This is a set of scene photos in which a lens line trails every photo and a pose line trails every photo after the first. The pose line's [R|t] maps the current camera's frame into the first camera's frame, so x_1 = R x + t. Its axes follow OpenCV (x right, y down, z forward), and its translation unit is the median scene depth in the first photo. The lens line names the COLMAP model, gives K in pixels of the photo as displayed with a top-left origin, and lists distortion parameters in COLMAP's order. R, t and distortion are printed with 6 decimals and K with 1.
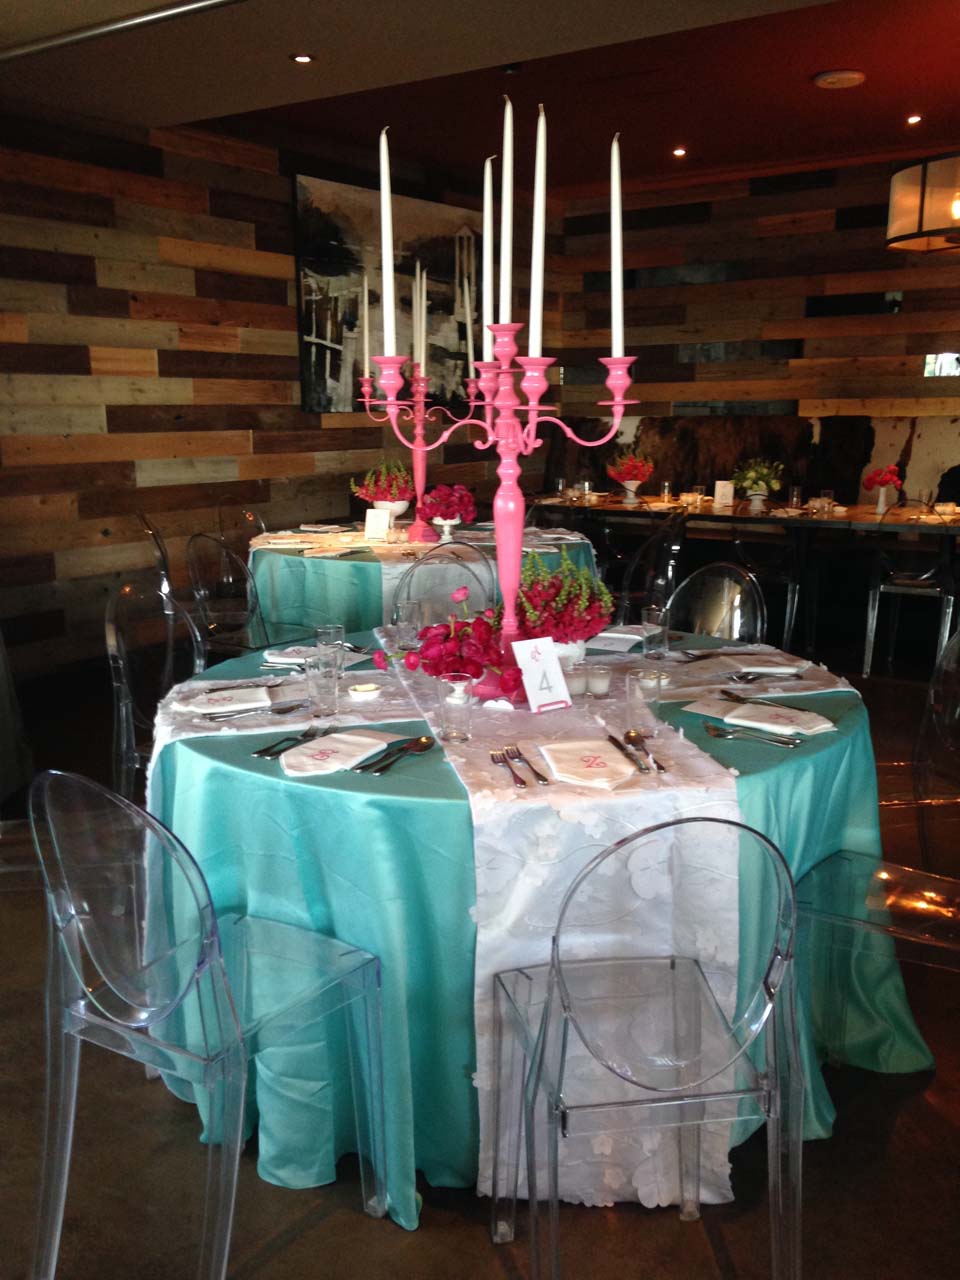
lens RADIAL K [[1219.1, 0, 480.0], [0, 1219.1, 640.0], [0, 0, 1]] dist [0.113759, -0.001076]
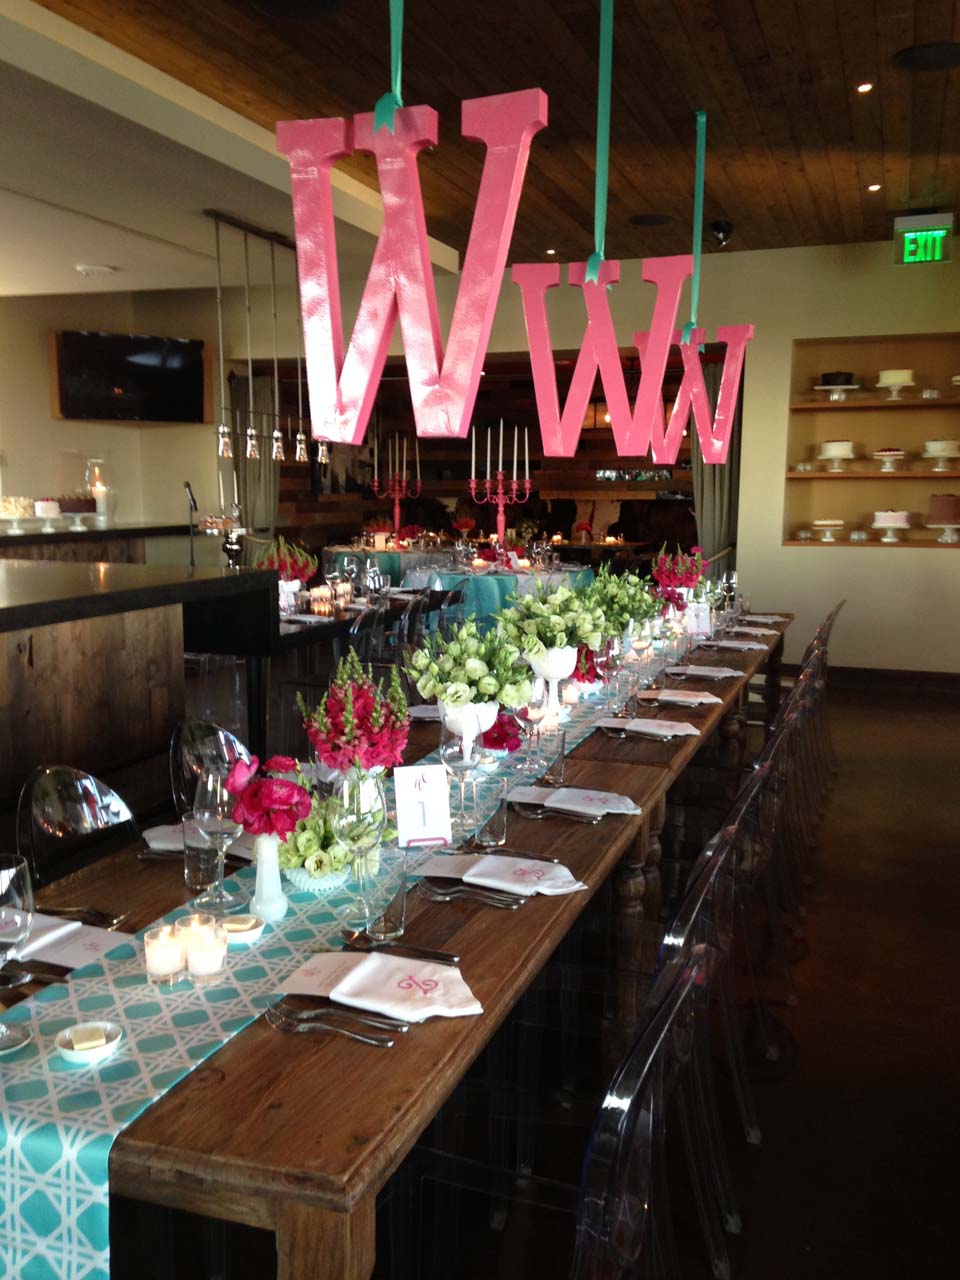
lens RADIAL K [[1219.1, 0, 480.0], [0, 1219.1, 640.0], [0, 0, 1]] dist [0.113759, -0.001076]
pose [[0.969561, -0.021948, 0.243864, -0.345812], [0.038511, 0.997248, -0.063358, 0.179464], [-0.241802, 0.070821, 0.967738, -0.932008]]
